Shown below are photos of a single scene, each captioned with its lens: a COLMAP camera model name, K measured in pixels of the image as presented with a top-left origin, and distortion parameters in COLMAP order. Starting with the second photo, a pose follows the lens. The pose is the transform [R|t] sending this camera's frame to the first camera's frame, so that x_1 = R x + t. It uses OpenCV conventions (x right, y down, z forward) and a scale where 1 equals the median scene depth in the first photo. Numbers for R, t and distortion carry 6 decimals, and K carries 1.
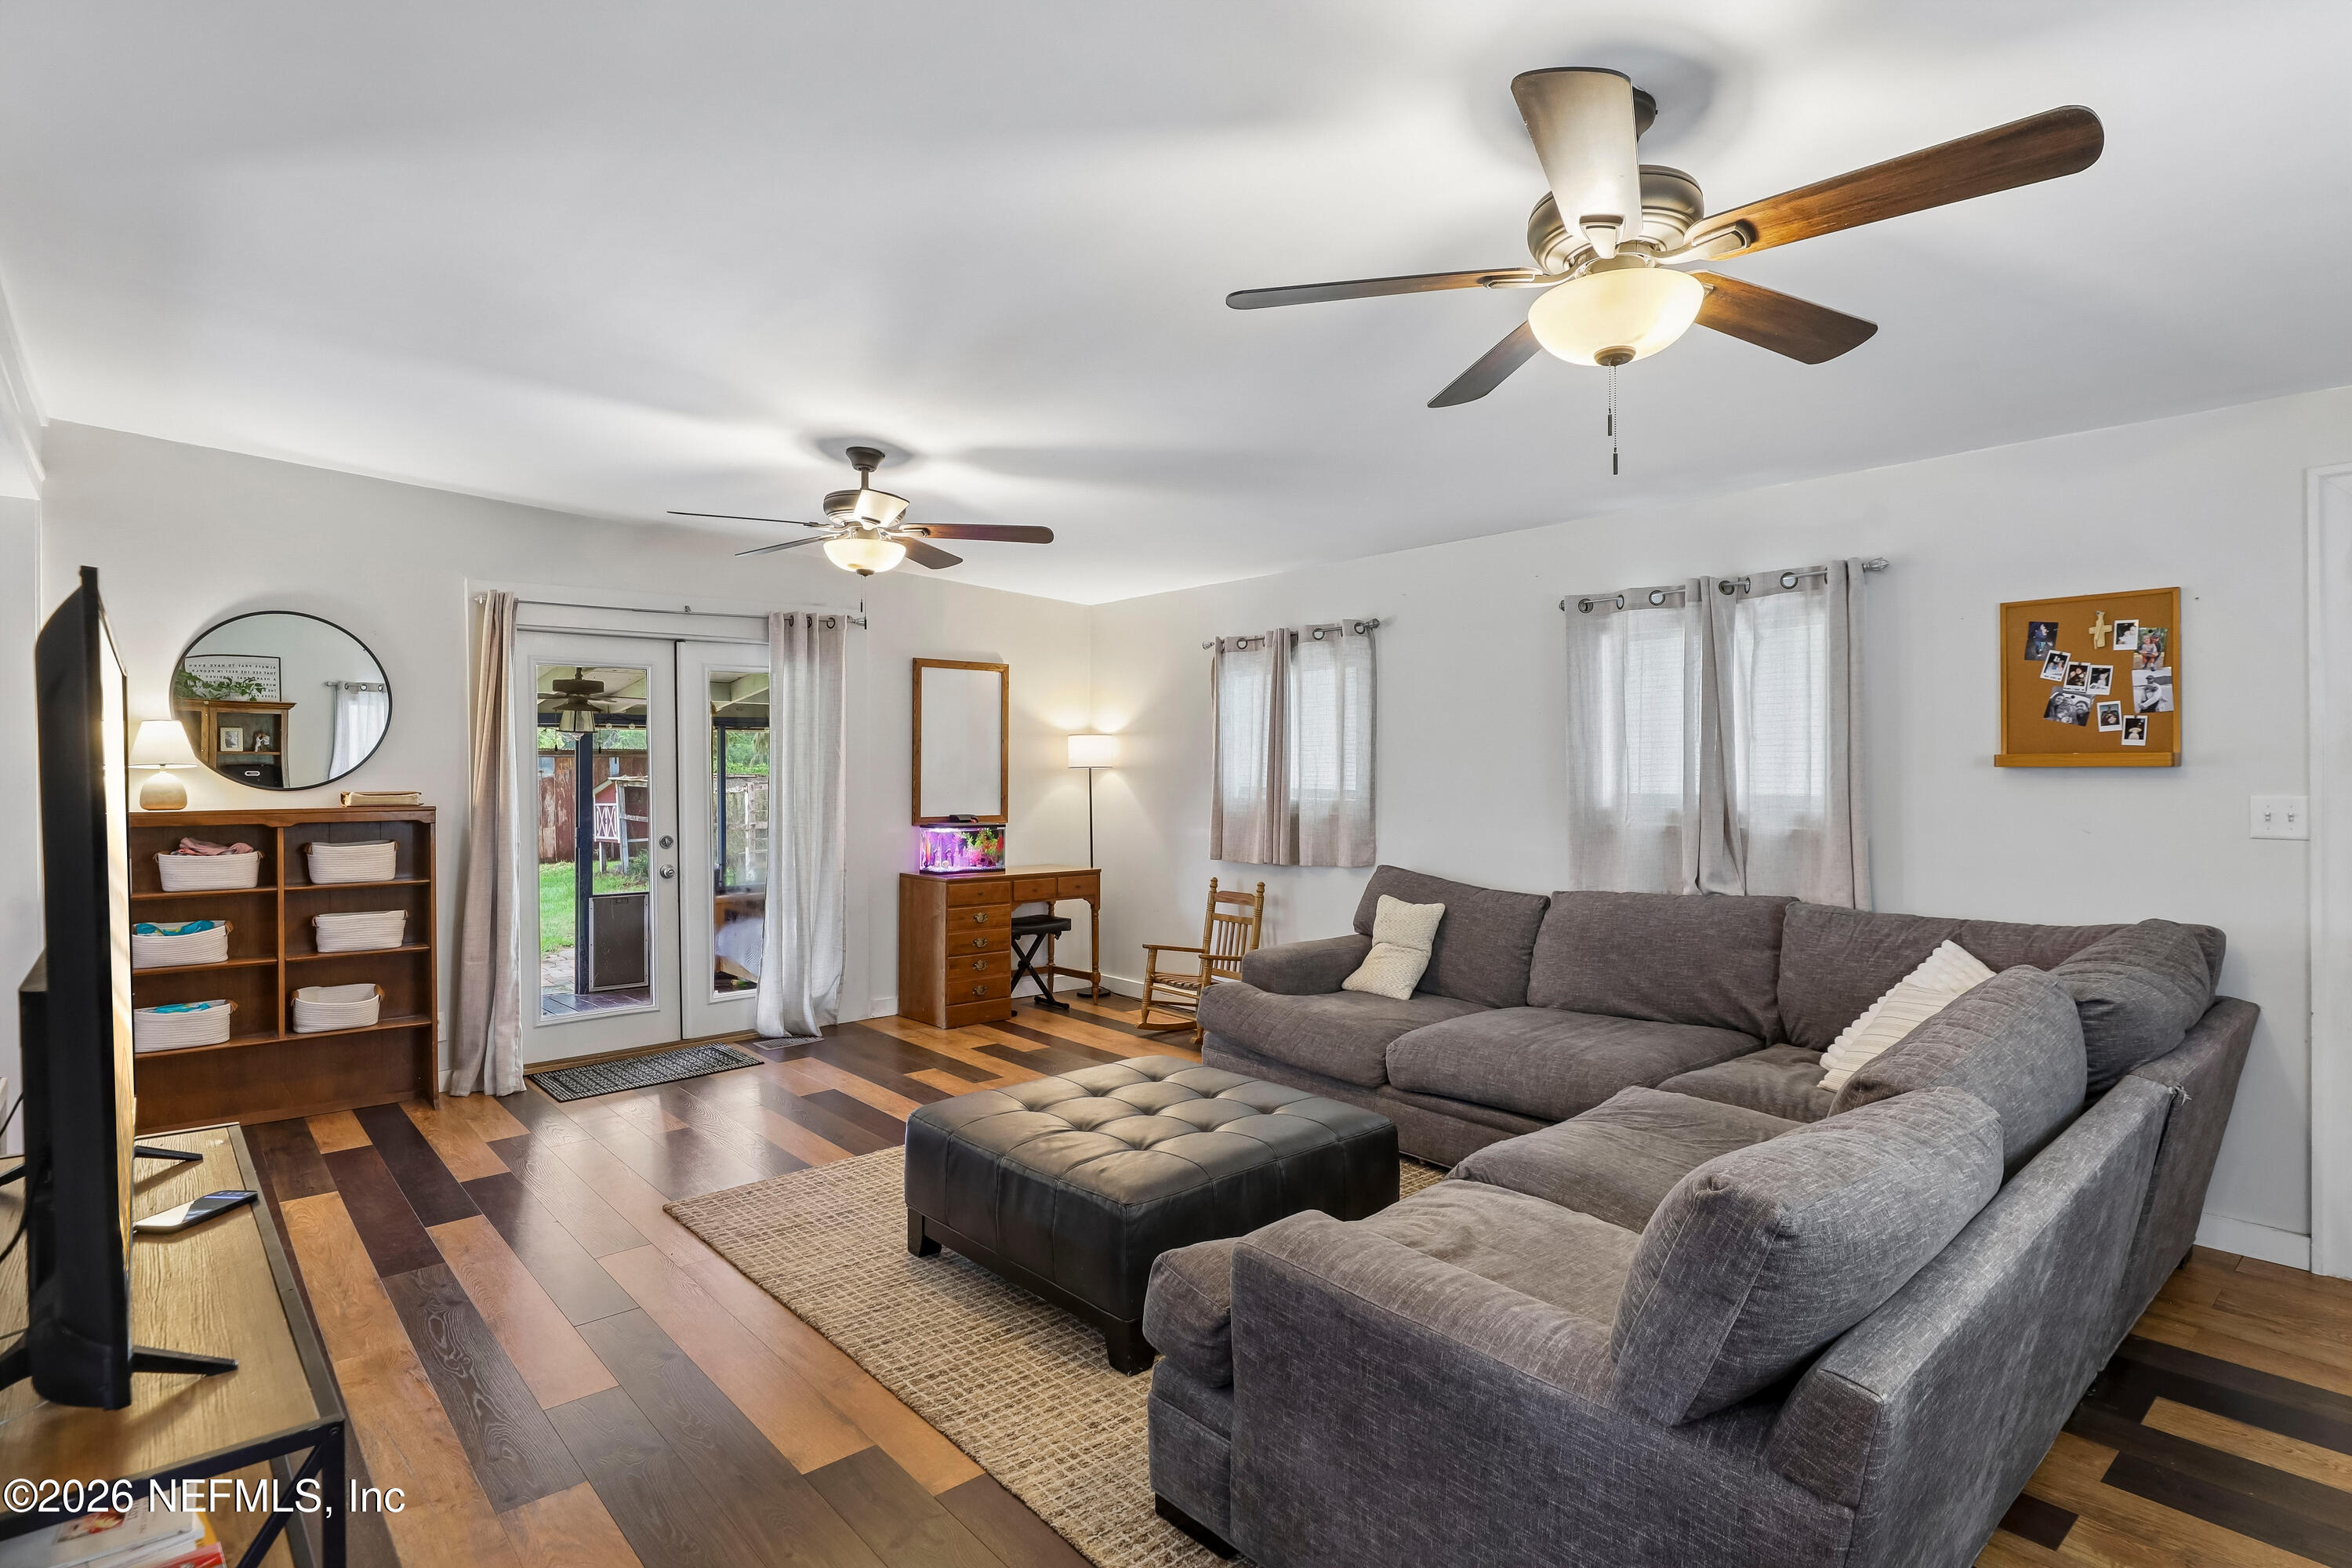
lens RADIAL K [[1200.6, 0, 1170.2], [0, 1200.6, 775.4], [0, 0, 1]] dist [-0.003187, -0.001737]
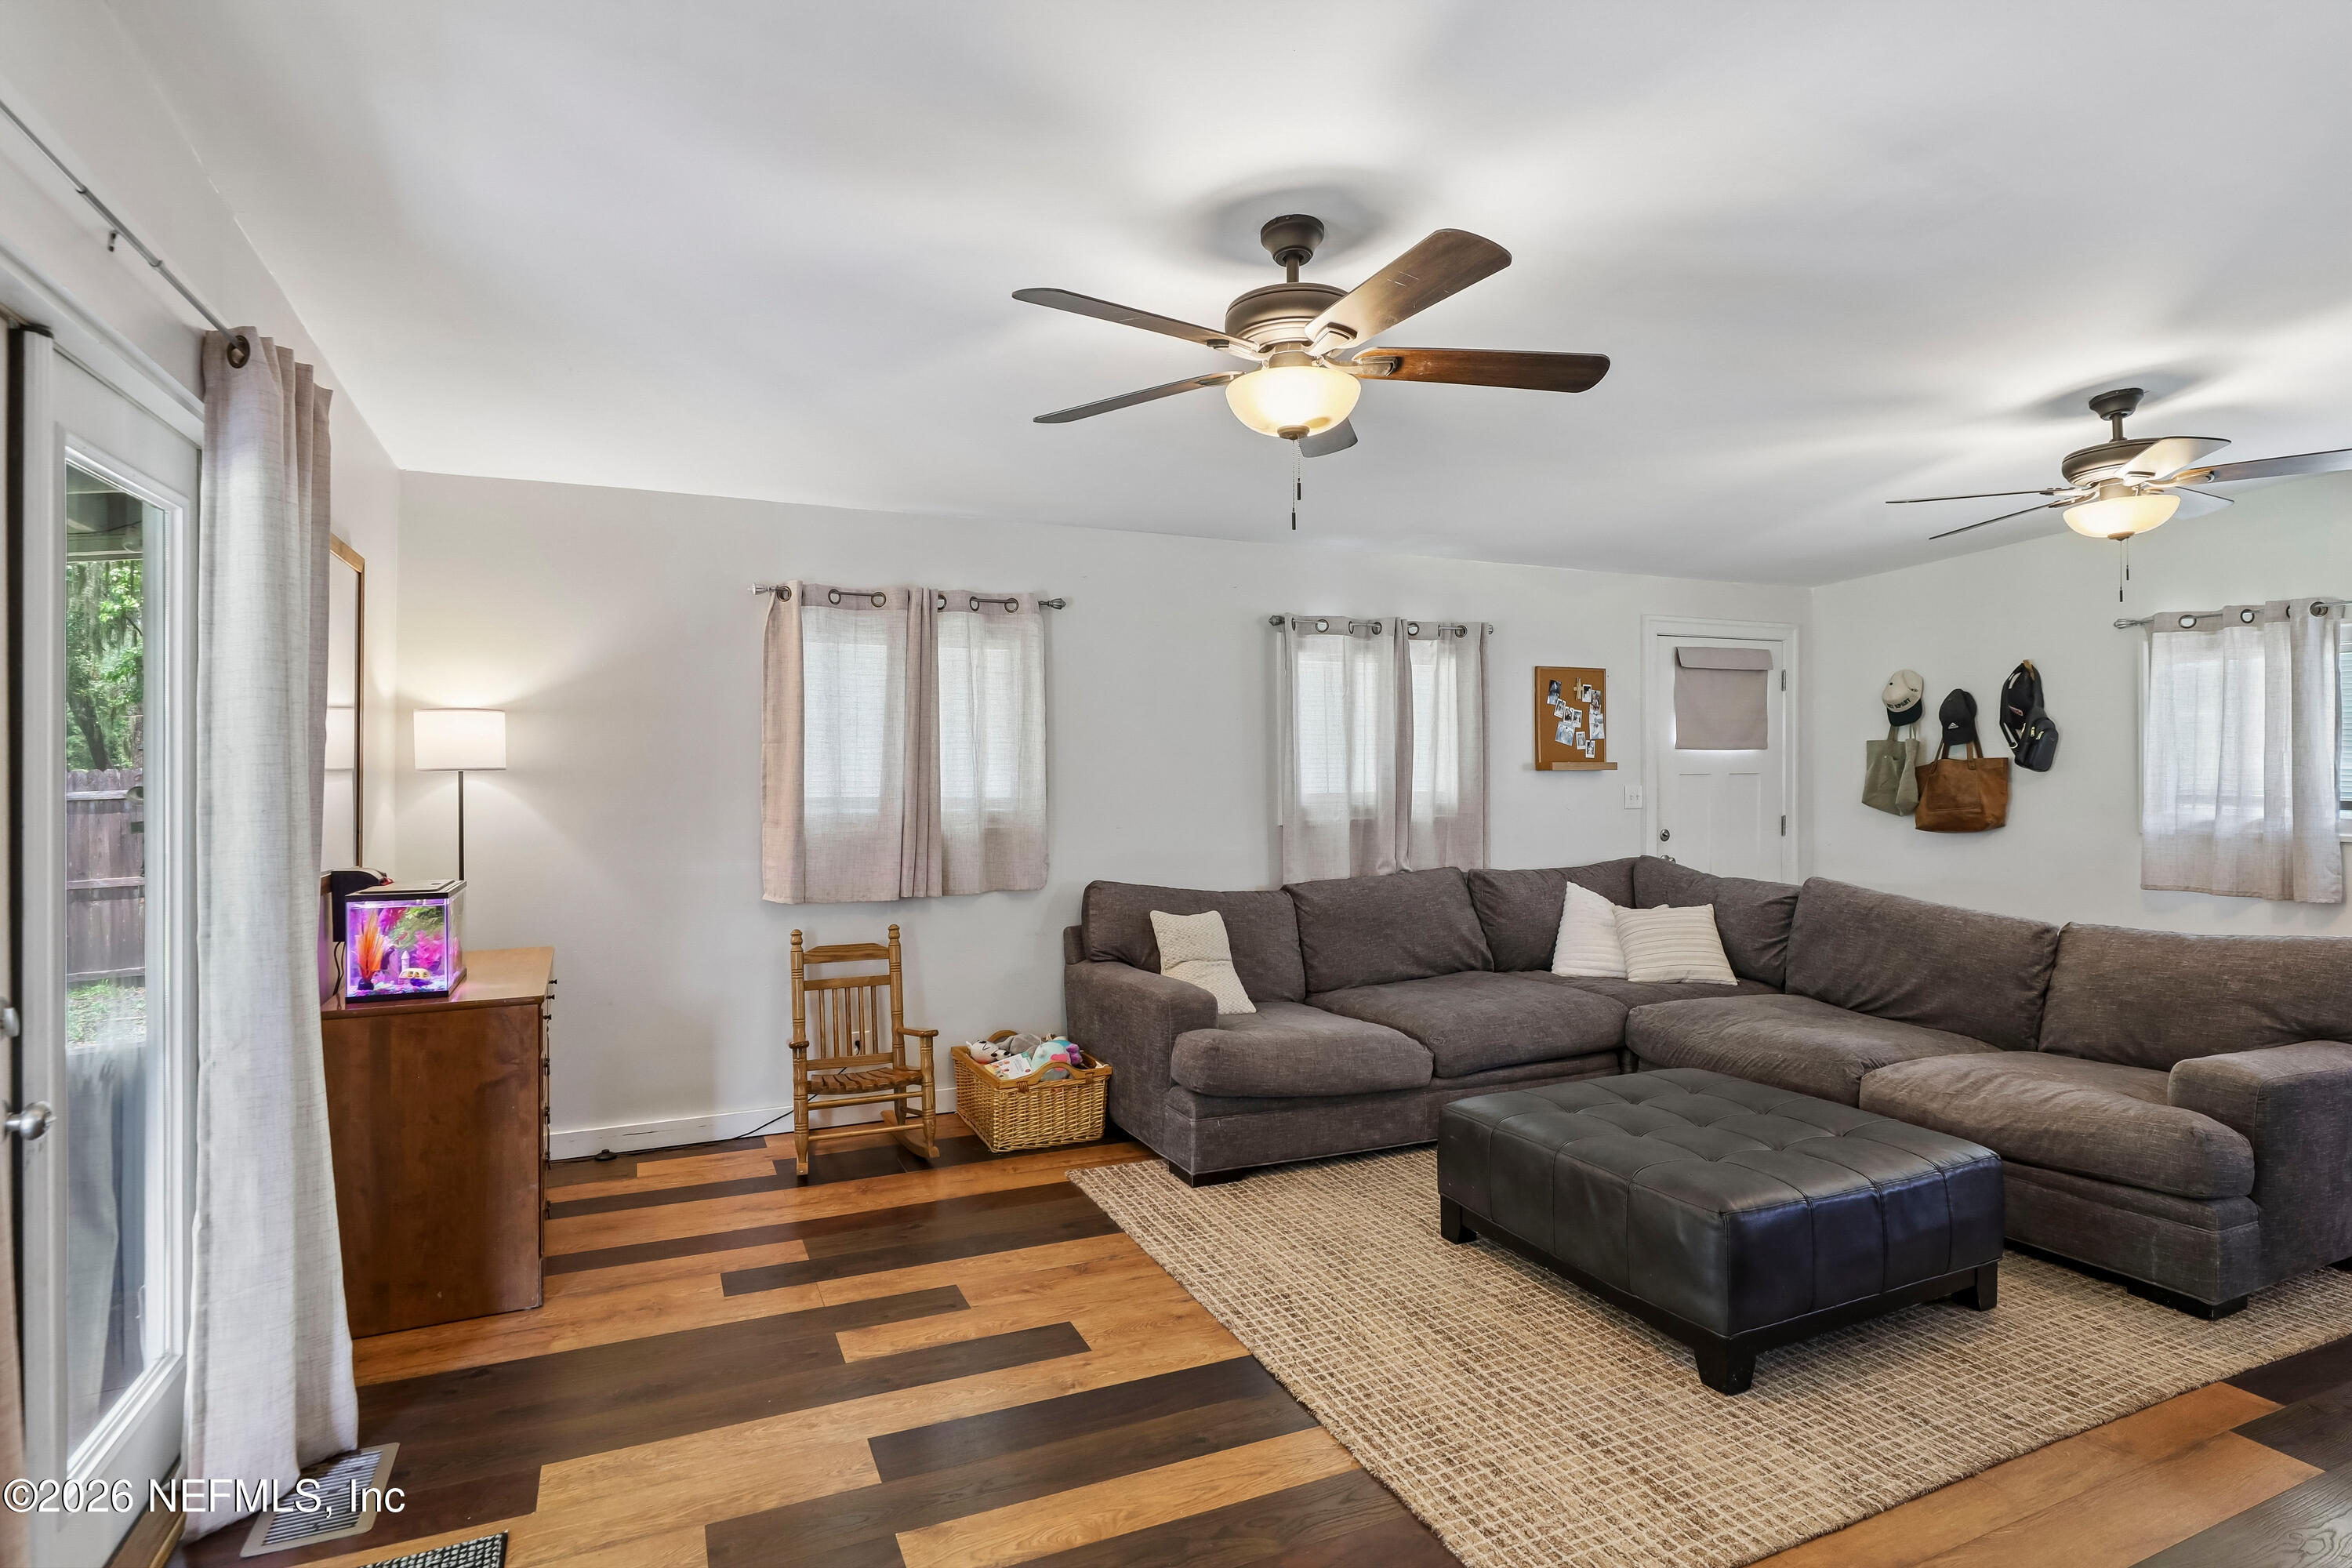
lens RADIAL K [[1200.6, 0, 1170.2], [0, 1200.6, 775.4], [0, 0, 1]] dist [-0.003187, -0.001737]
pose [[0.286427, 0.001117, 0.958101, -0.655030], [0.008317, 0.999959, -0.003653, 0.001064], [-0.958066, 0.009015, 0.286406, 0.697792]]
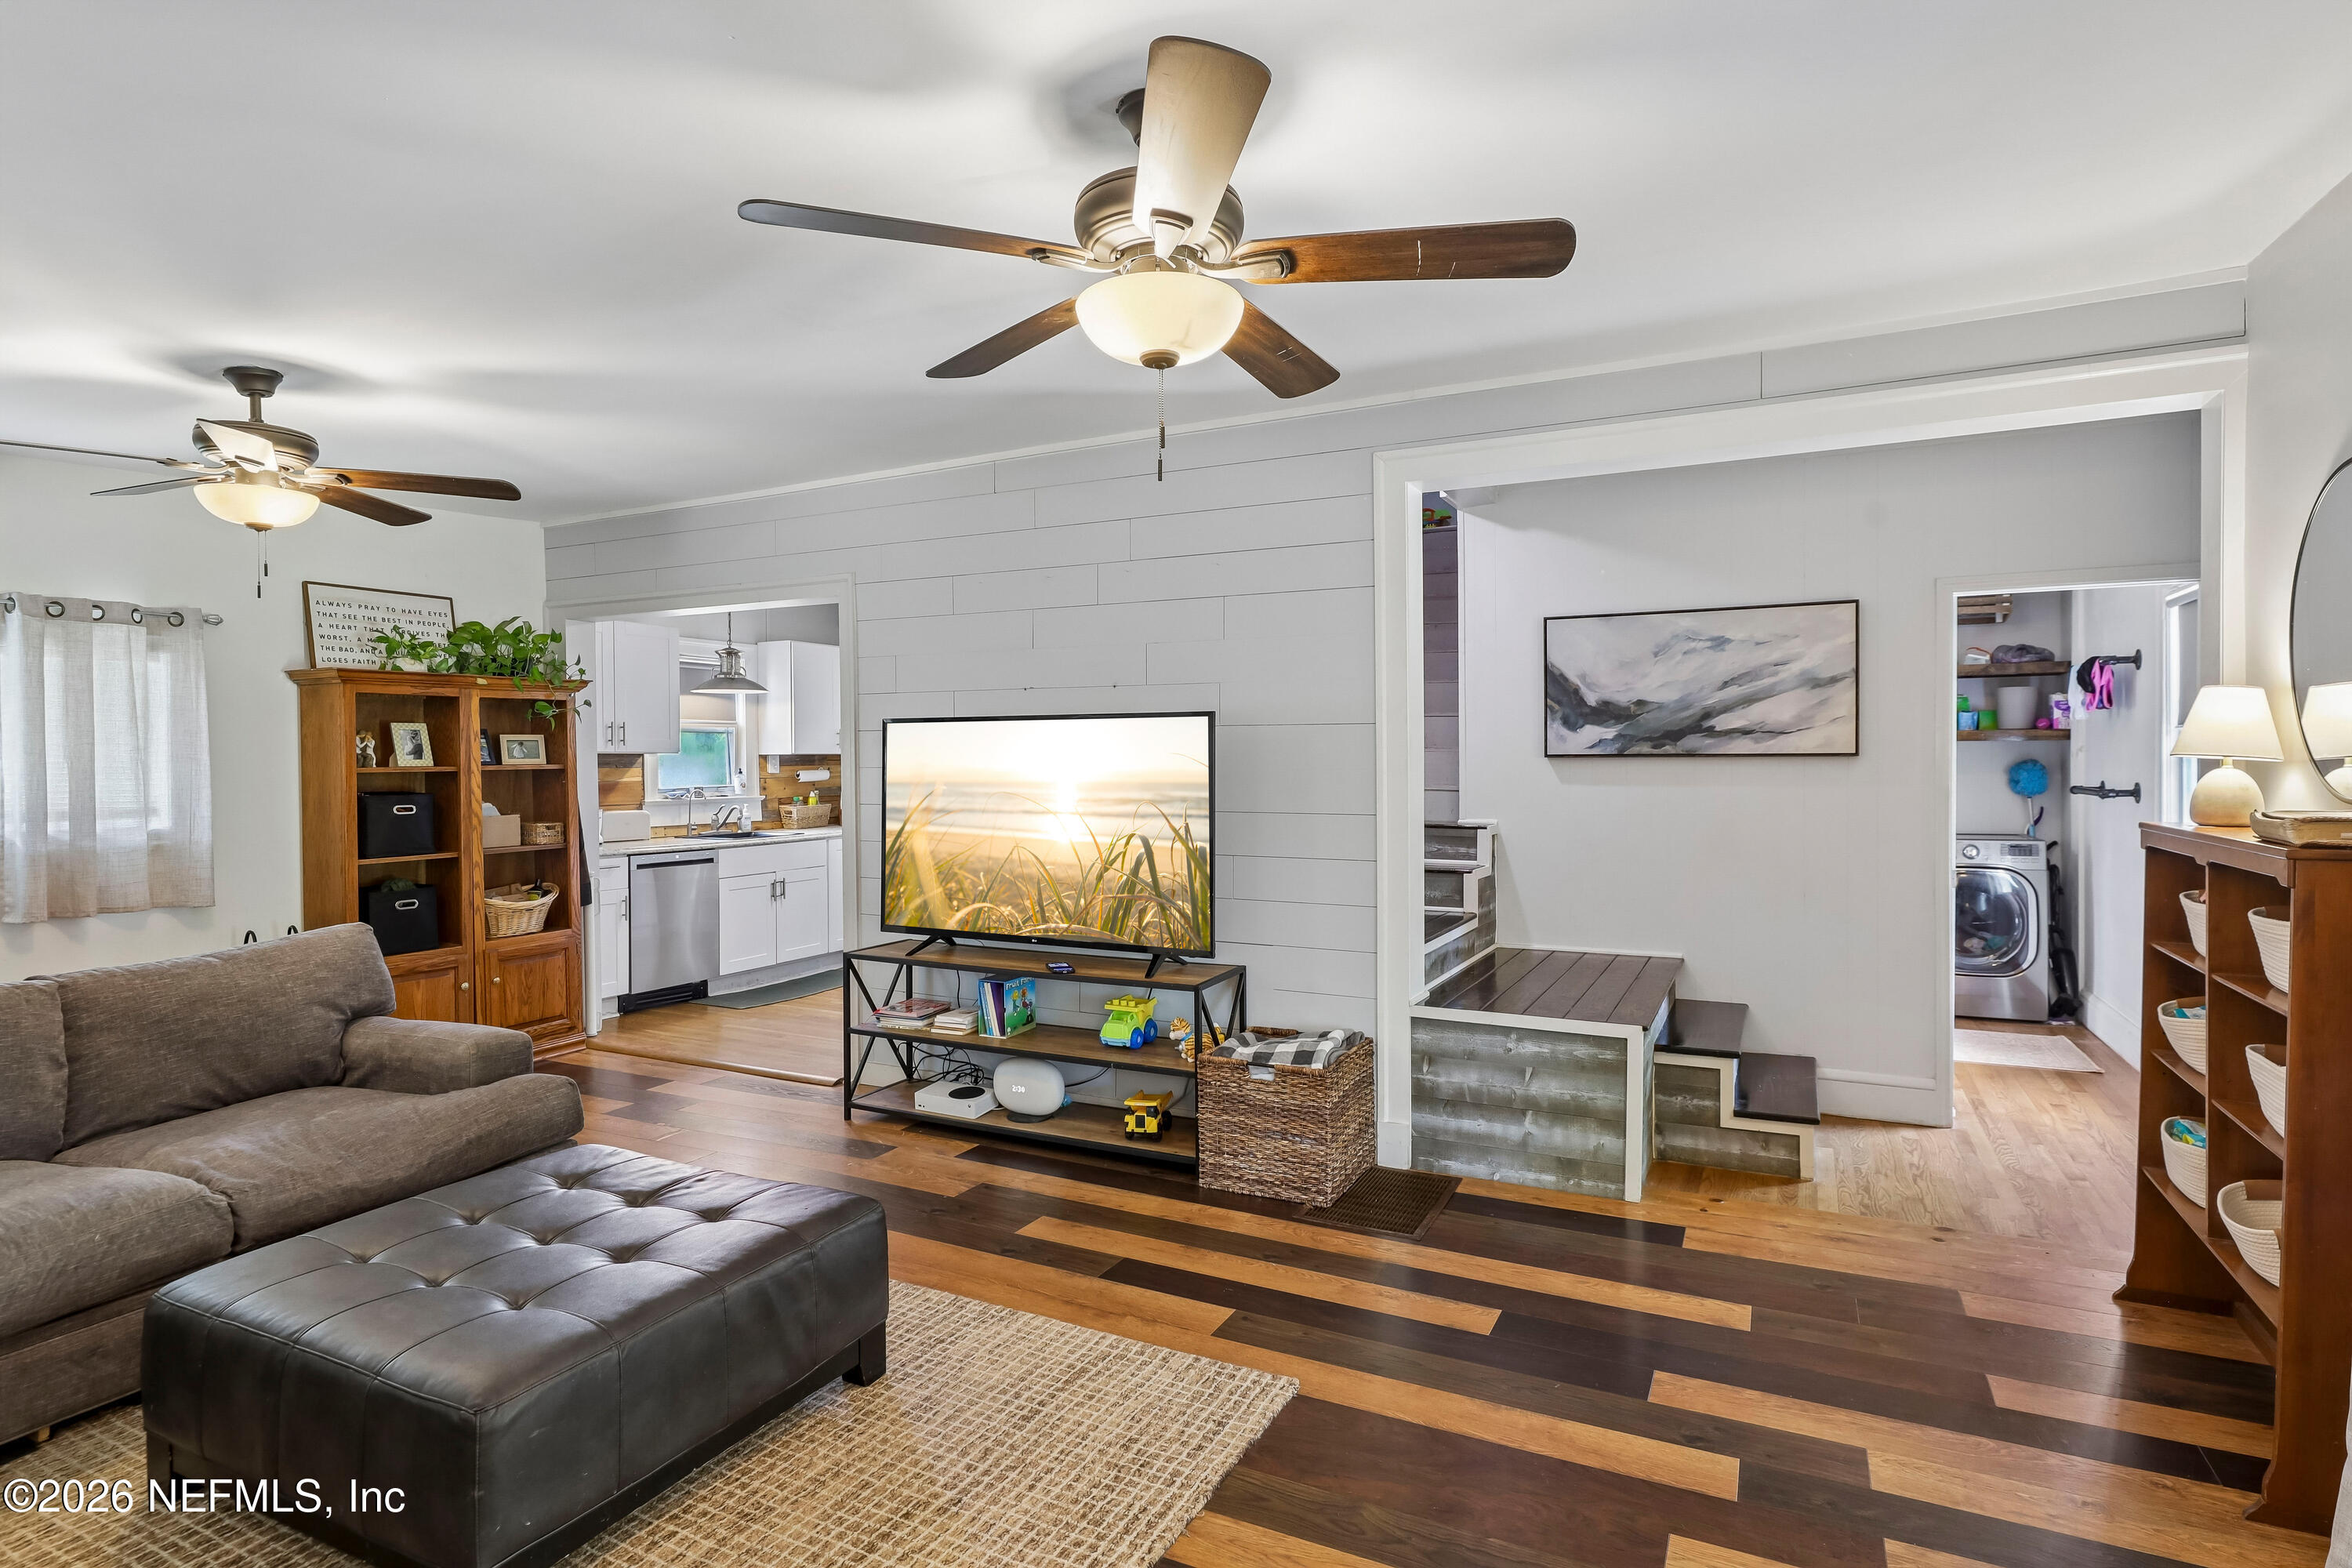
lens RADIAL K [[1200.6, 0, 1170.2], [0, 1200.6, 775.4], [0, 0, 1]] dist [-0.003187, -0.001737]
pose [[-0.925390, 0.012172, -0.378821, -0.059782], [0.006435, 0.999845, 0.016409, -0.009829], [0.378961, 0.012747, -0.925325, 1.129719]]
